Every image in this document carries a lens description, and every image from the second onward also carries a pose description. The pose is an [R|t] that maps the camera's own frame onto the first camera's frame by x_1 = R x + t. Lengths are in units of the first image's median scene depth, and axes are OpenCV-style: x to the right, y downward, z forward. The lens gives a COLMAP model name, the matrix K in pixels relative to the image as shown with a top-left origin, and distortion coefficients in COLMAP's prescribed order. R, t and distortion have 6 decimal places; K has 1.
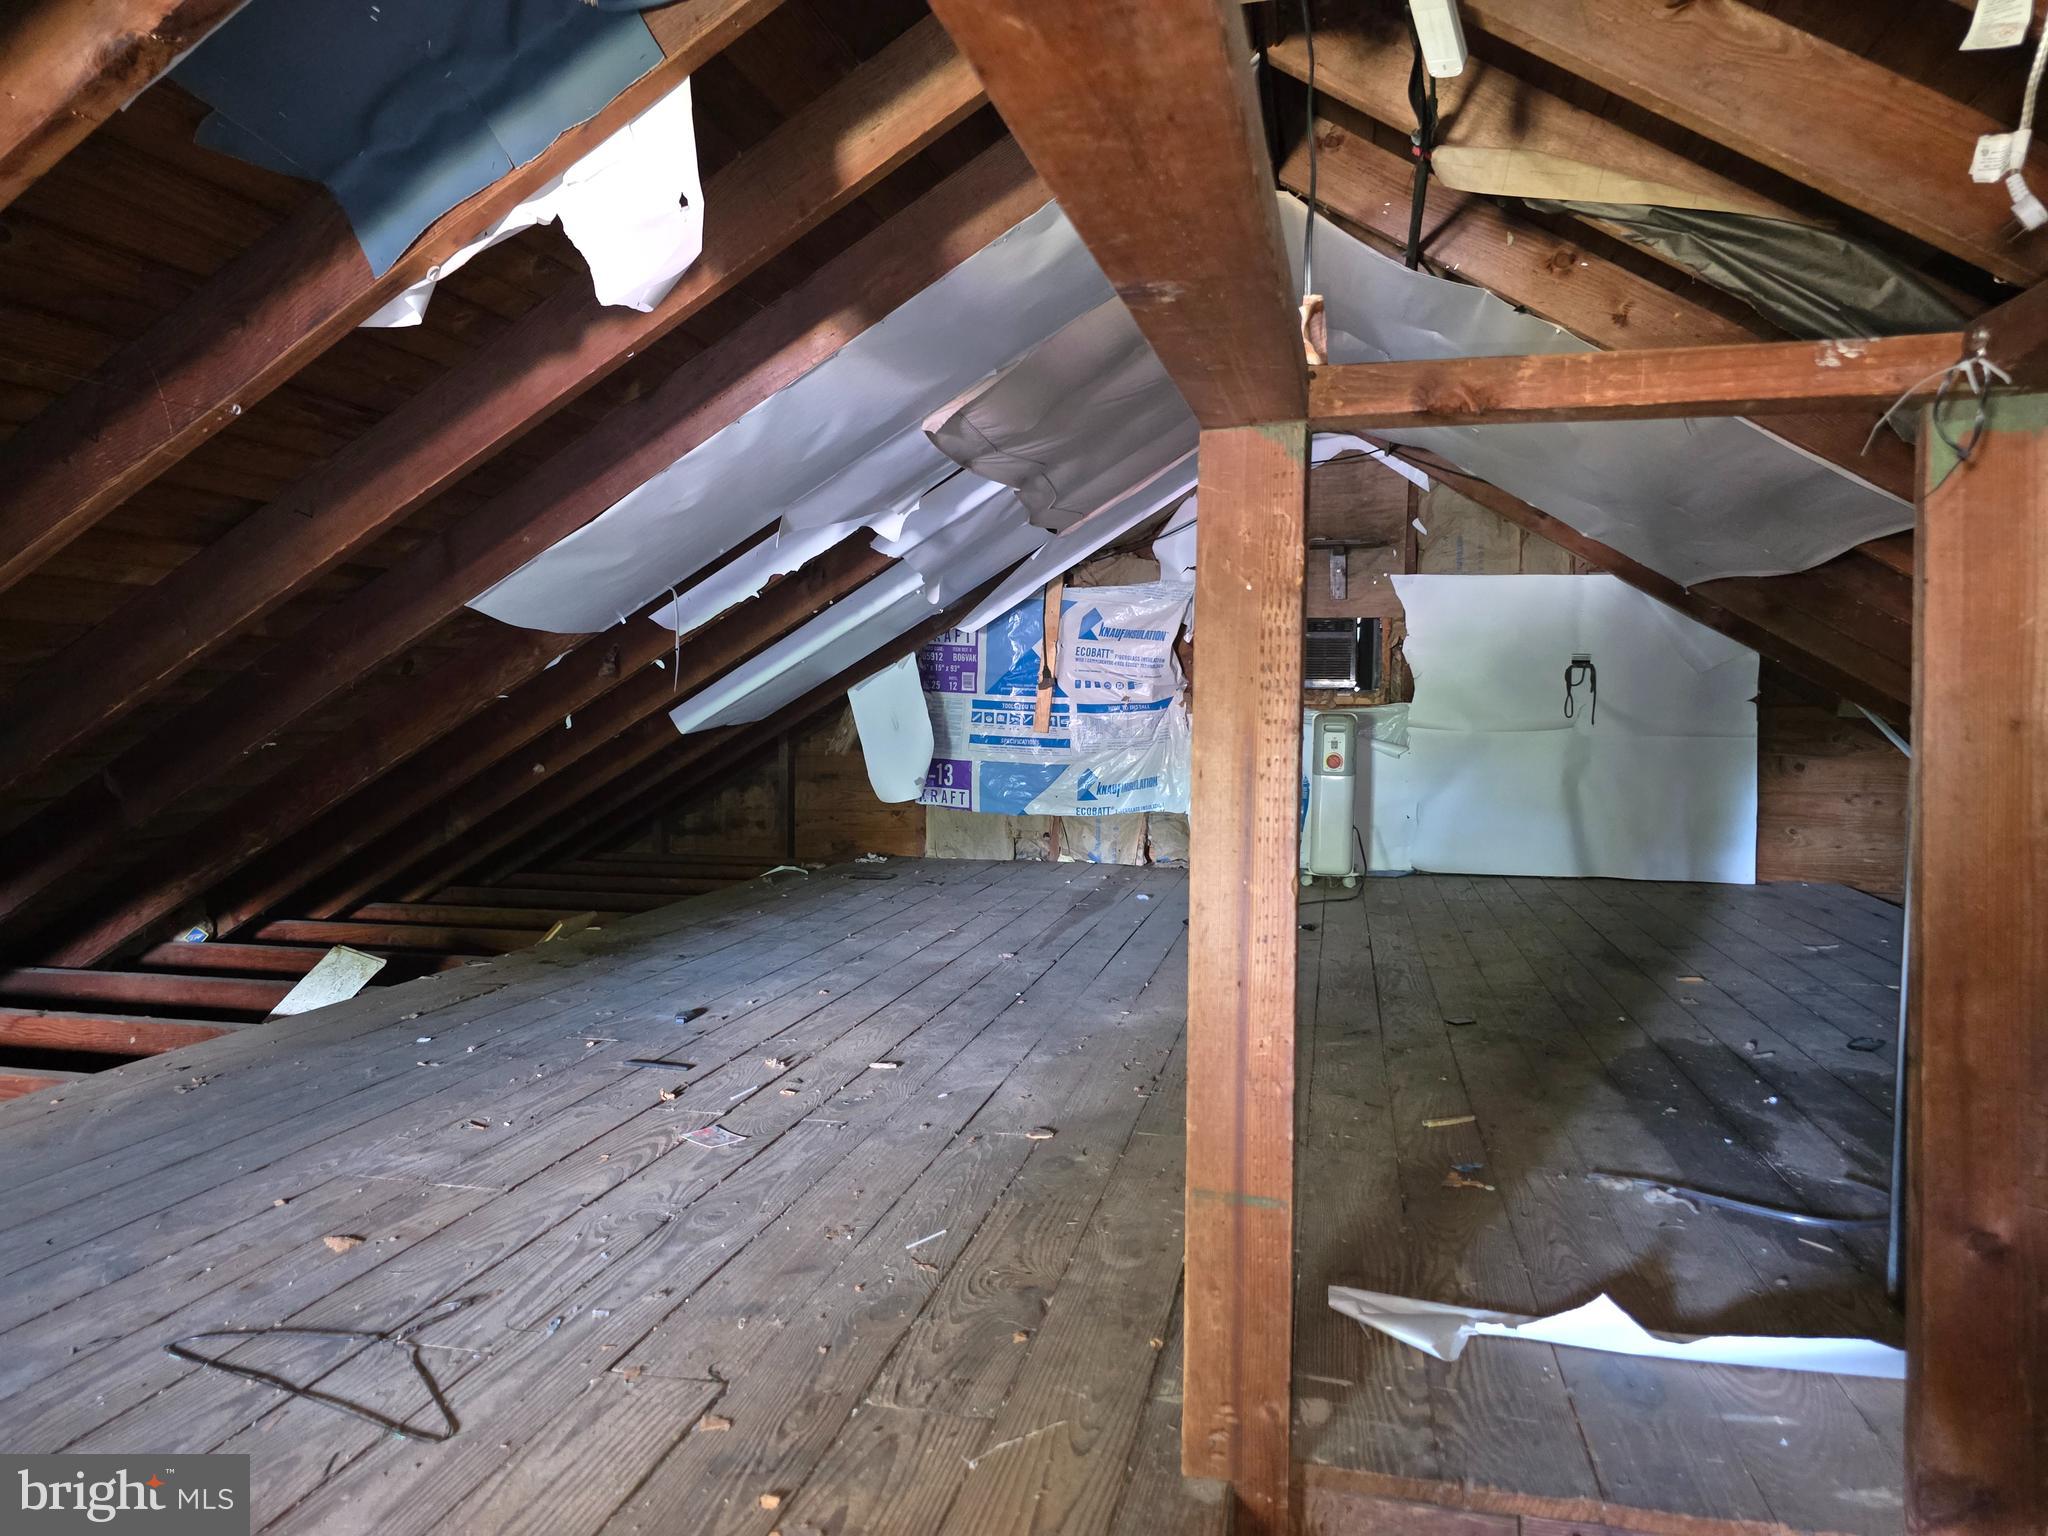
lens RADIAL K [[1375.3, 0, 1021.3], [0, 1375.3, 785.9], [0, 0, 1]] dist [0.057062, -0.048741]
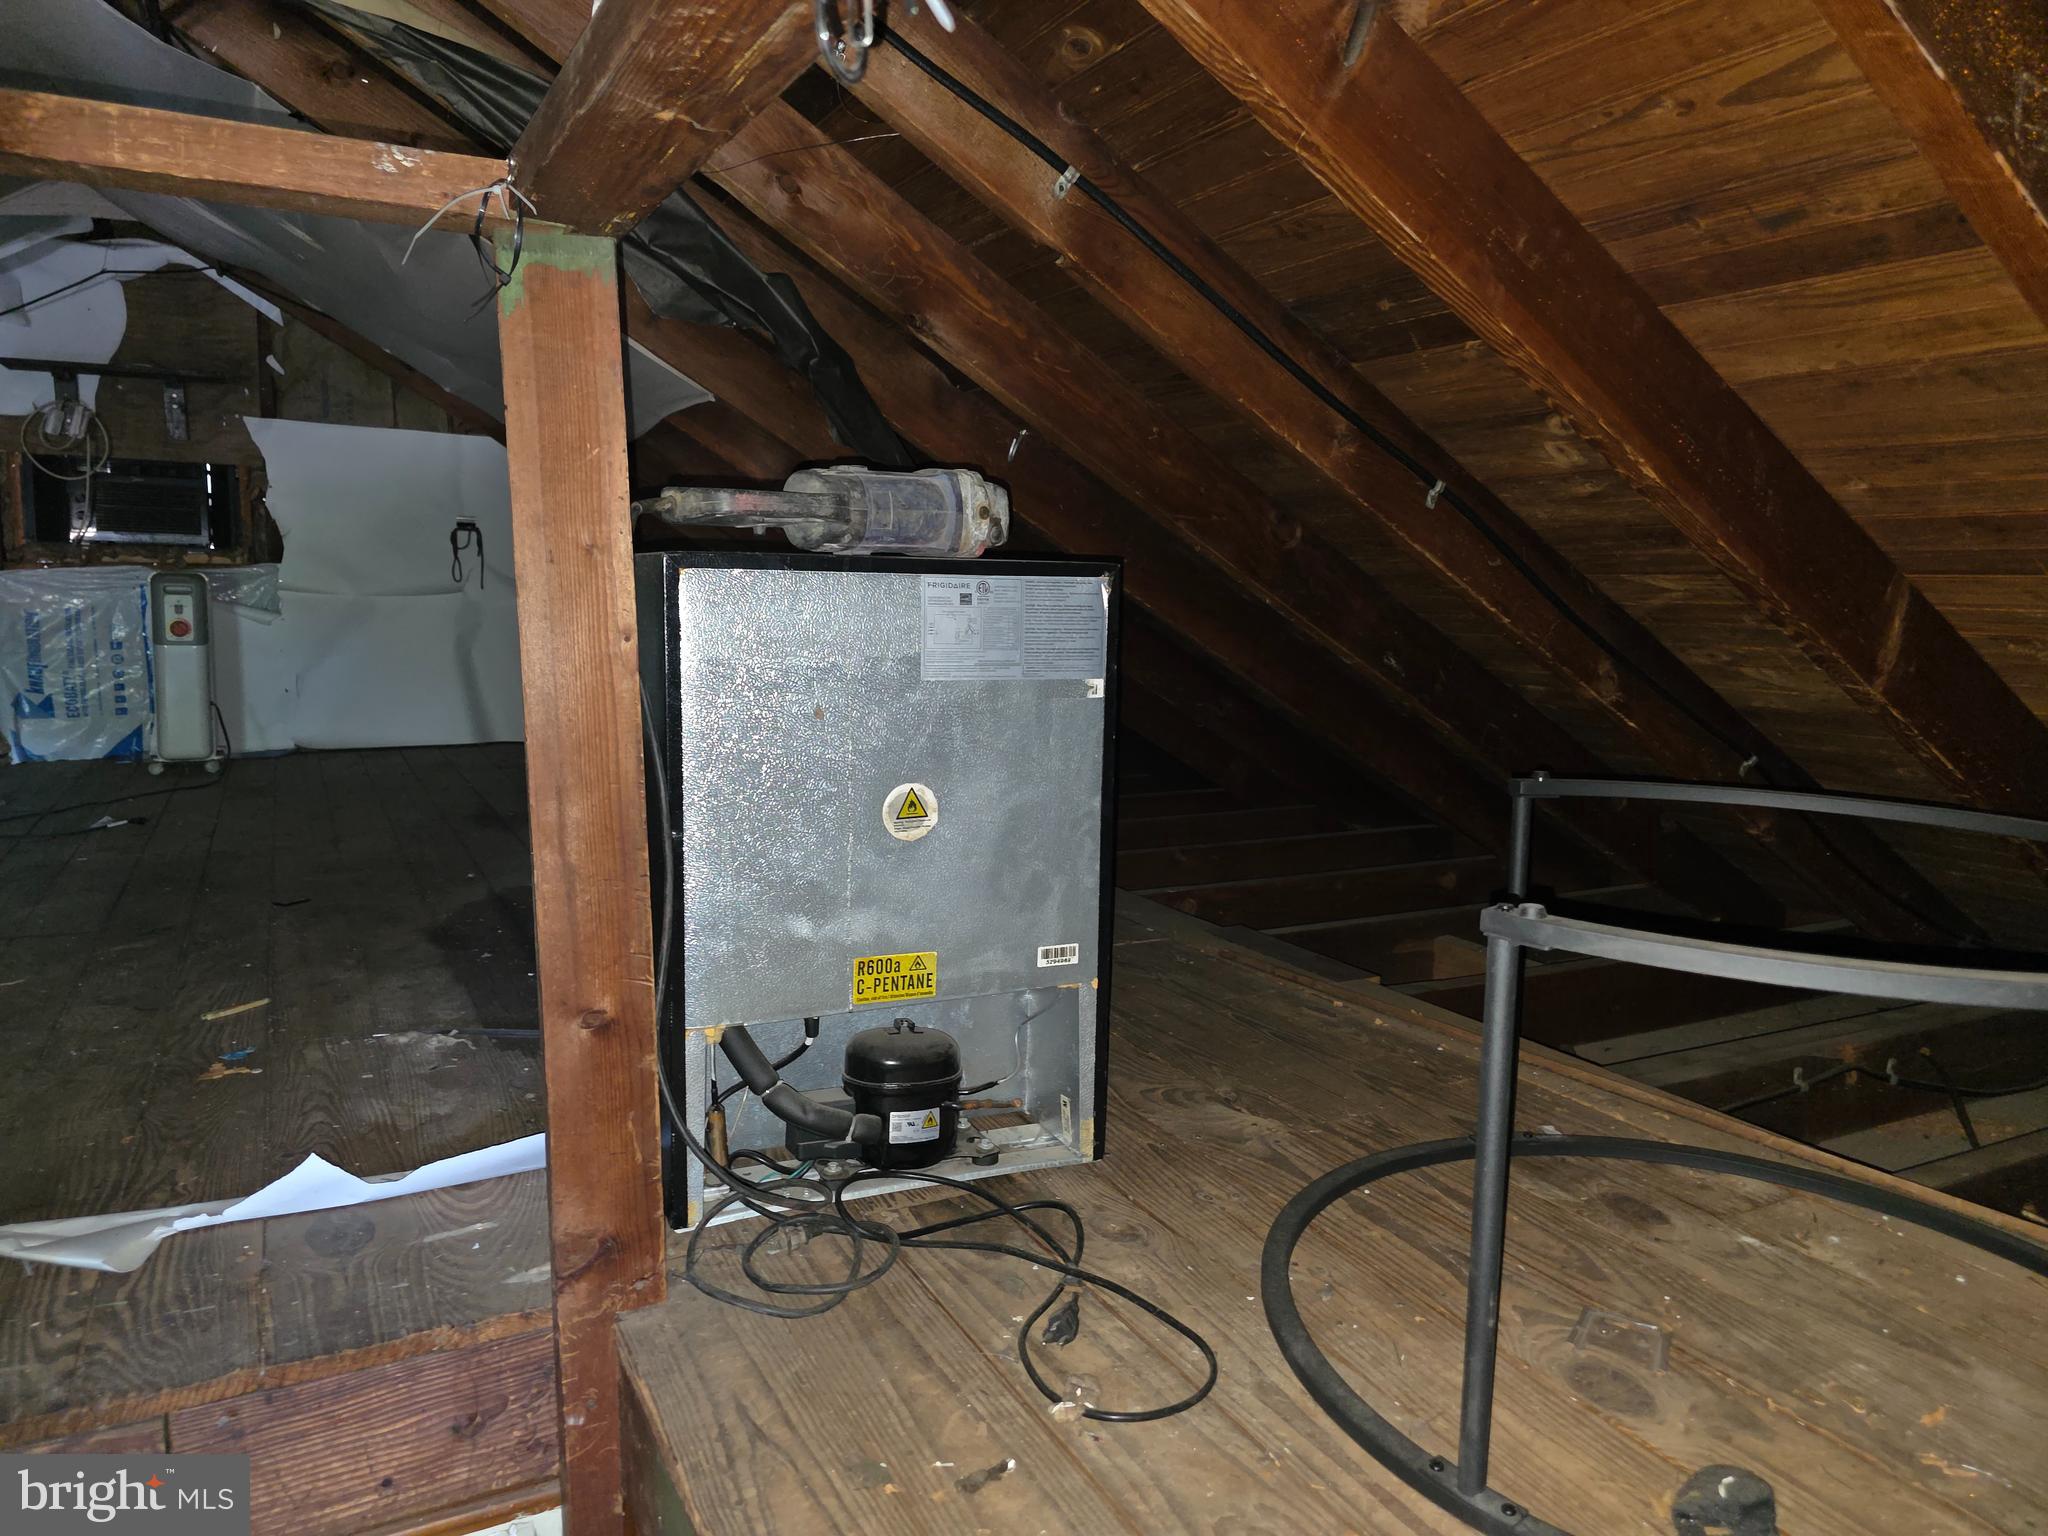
lens RADIAL K [[1375.3, 0, 1016.0], [0, 1375.3, 769.3], [0, 0, 1]] dist [0.057062, -0.048741]
pose [[0.765018, -0.078143, 0.639250, 0.130127], [0.029764, 0.995841, 0.086114, 0.021961], [-0.643320, -0.046852, 0.764162, -0.022828]]
